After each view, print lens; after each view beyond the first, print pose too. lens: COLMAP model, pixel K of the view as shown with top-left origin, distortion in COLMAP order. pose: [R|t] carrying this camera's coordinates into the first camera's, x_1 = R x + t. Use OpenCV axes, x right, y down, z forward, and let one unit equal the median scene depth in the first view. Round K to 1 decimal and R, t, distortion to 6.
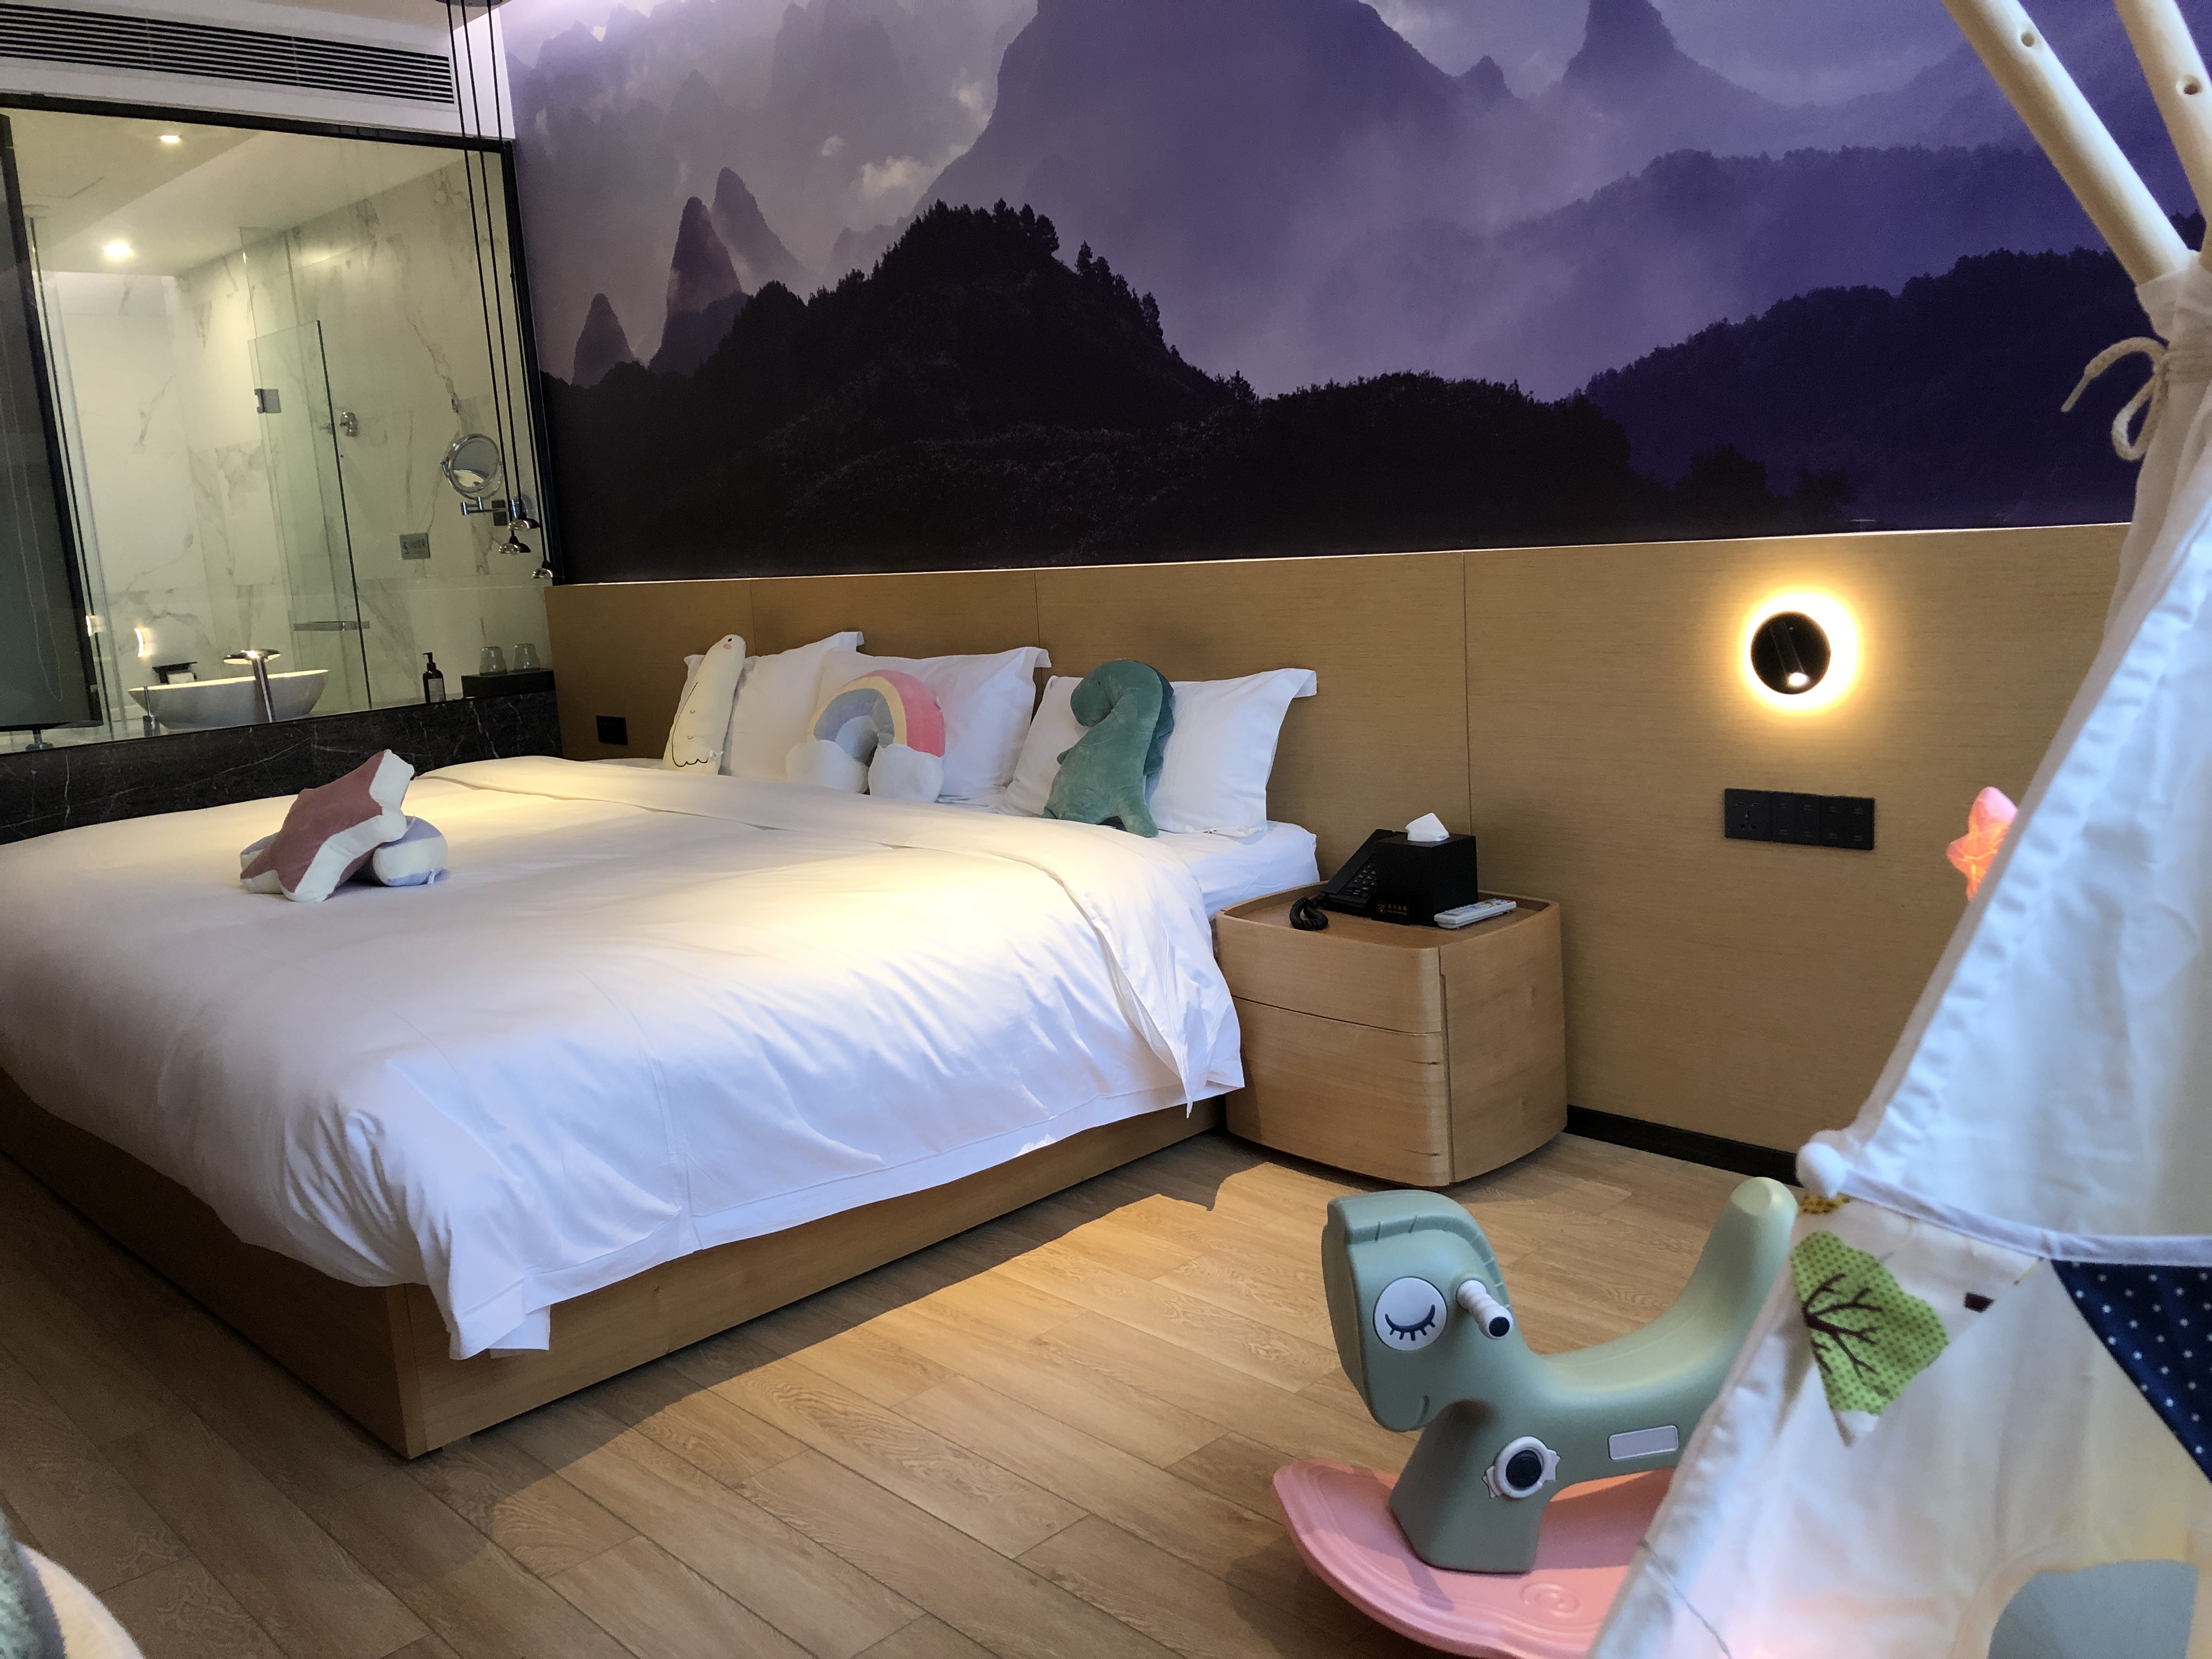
lens RADIAL K [[1793.6, 0, 1116.7], [0, 1793.6, 831.9], [0, 0, 1]] dist [-0.014034, 0.015372]
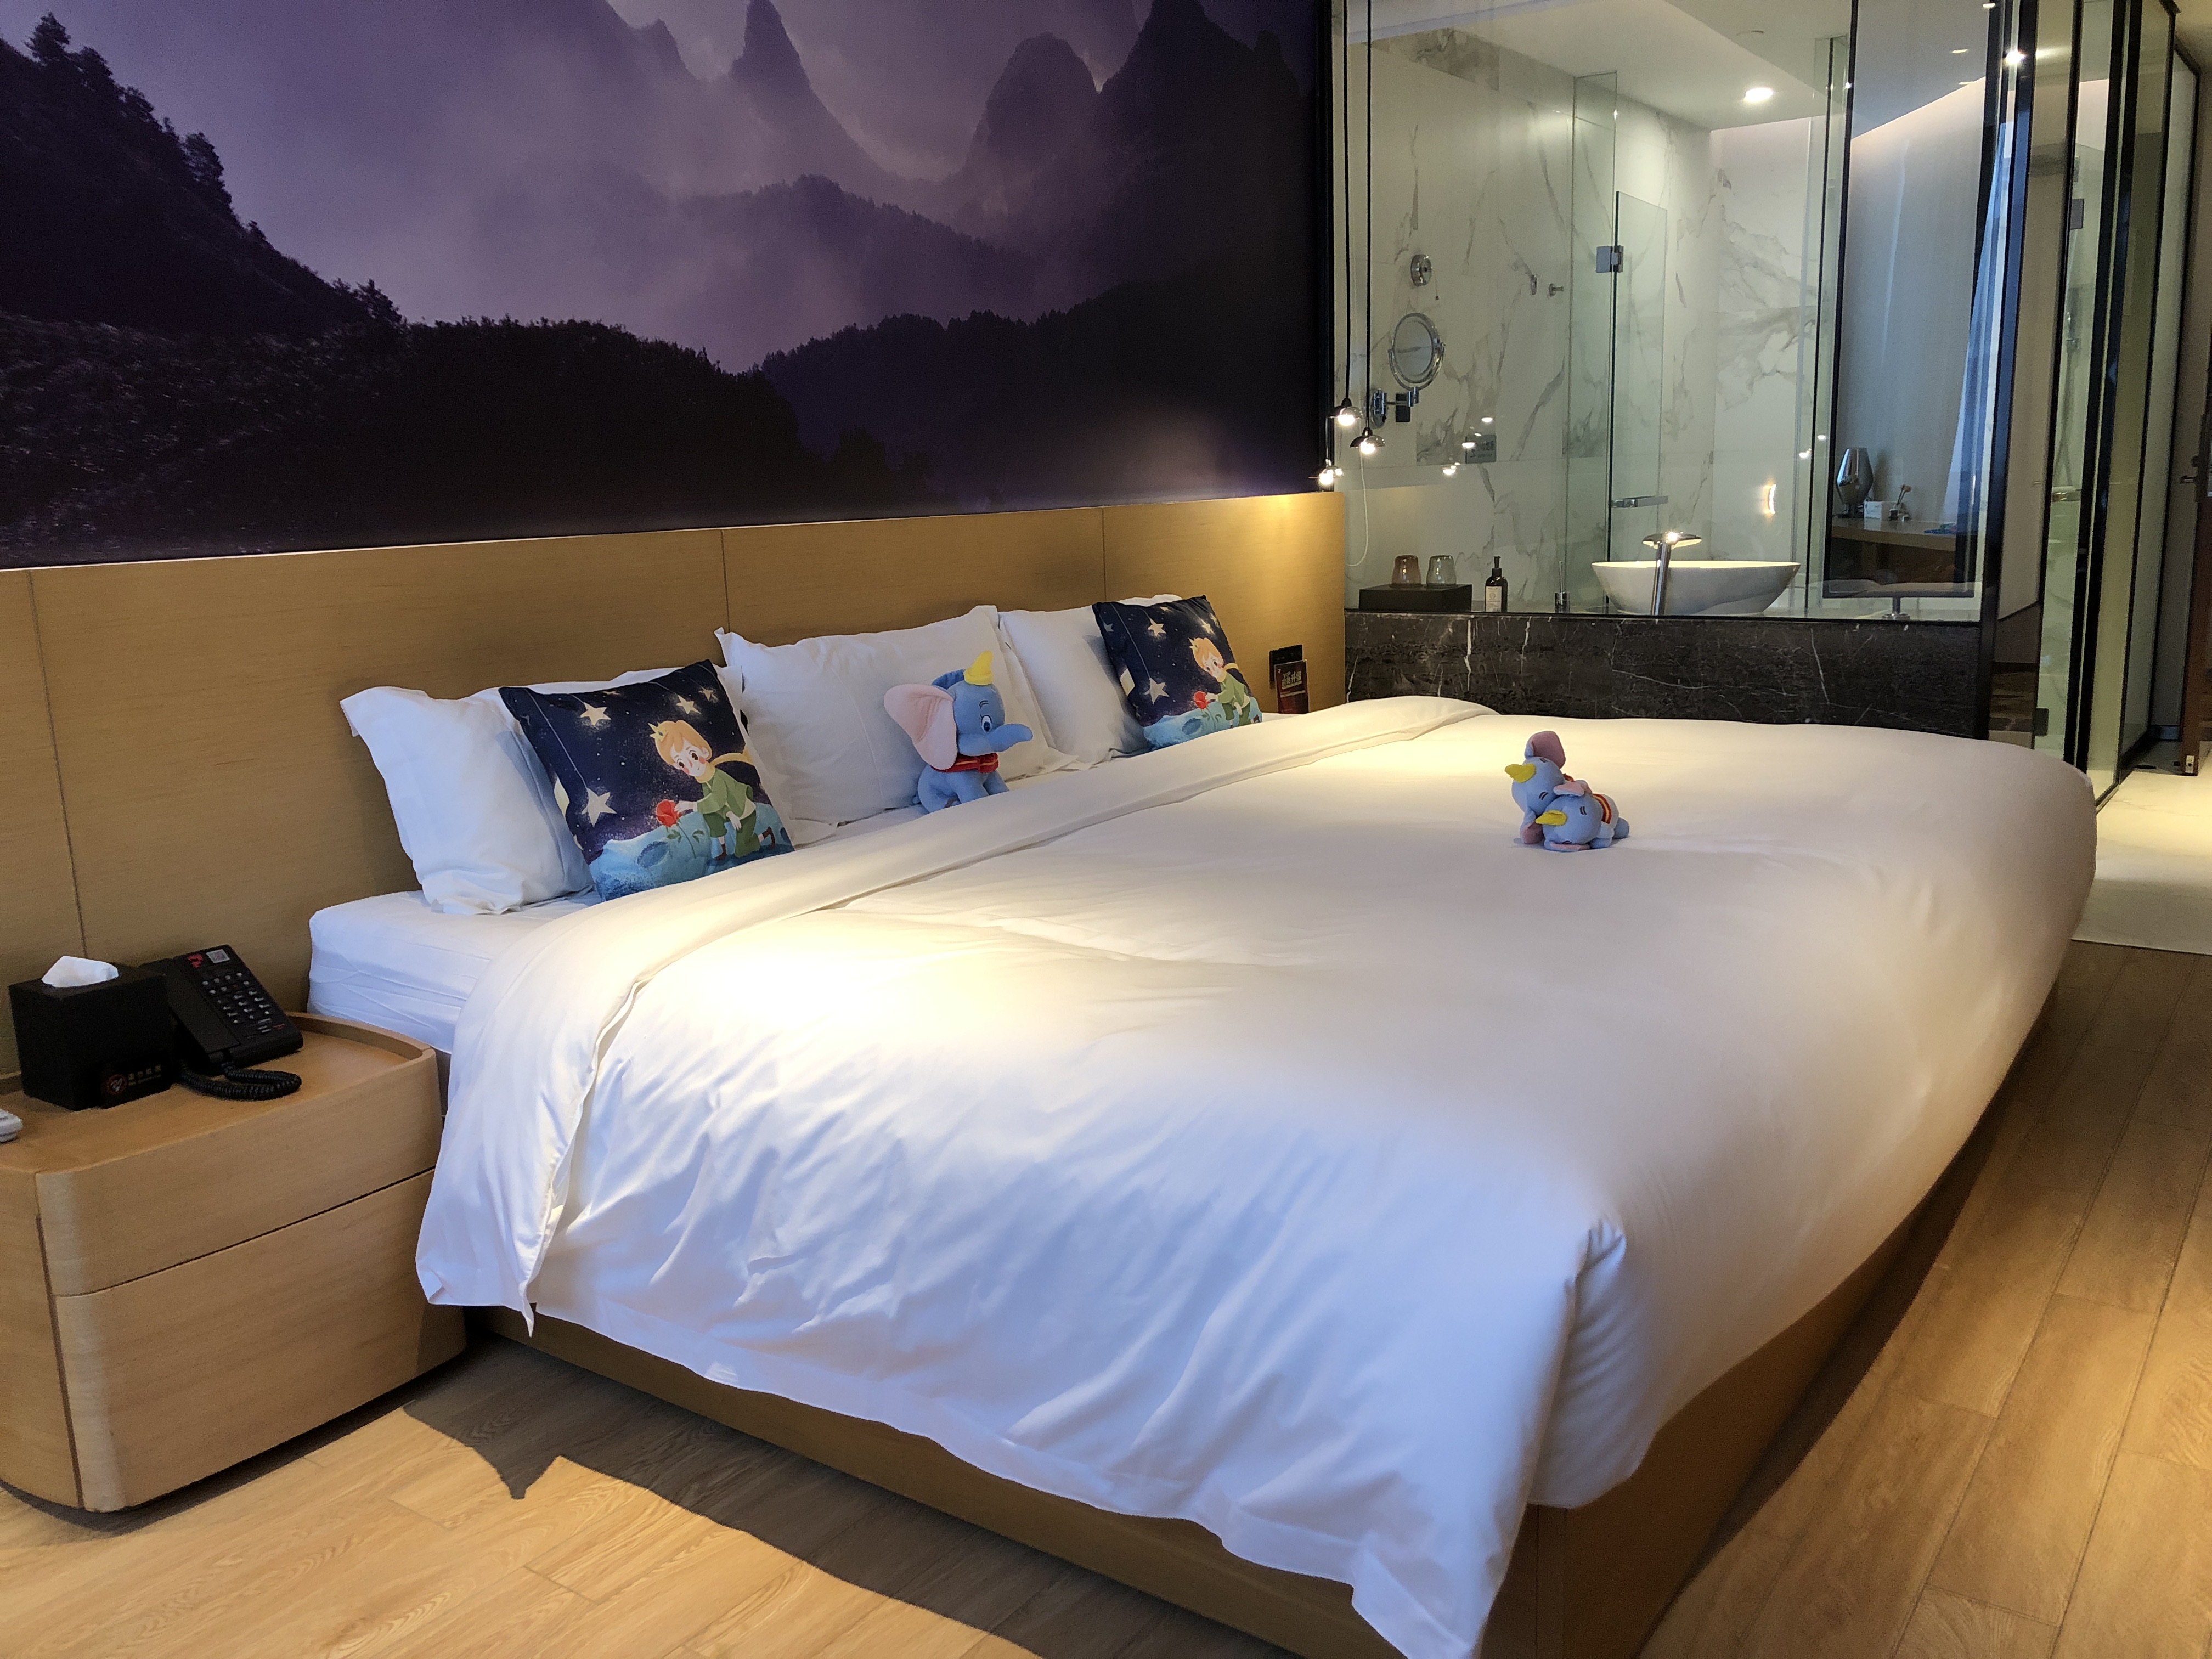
lens RADIAL K [[1793.6, 0, 1161.3], [0, 1793.6, 832.2], [0, 0, 1]] dist [-0.014034, 0.015372]
pose [[-0.177208, -0.114036, 0.977545, -0.811077], [0.233179, 0.960118, 0.154273, -0.080040], [-0.956151, 0.255281, -0.143550, 0.920493]]
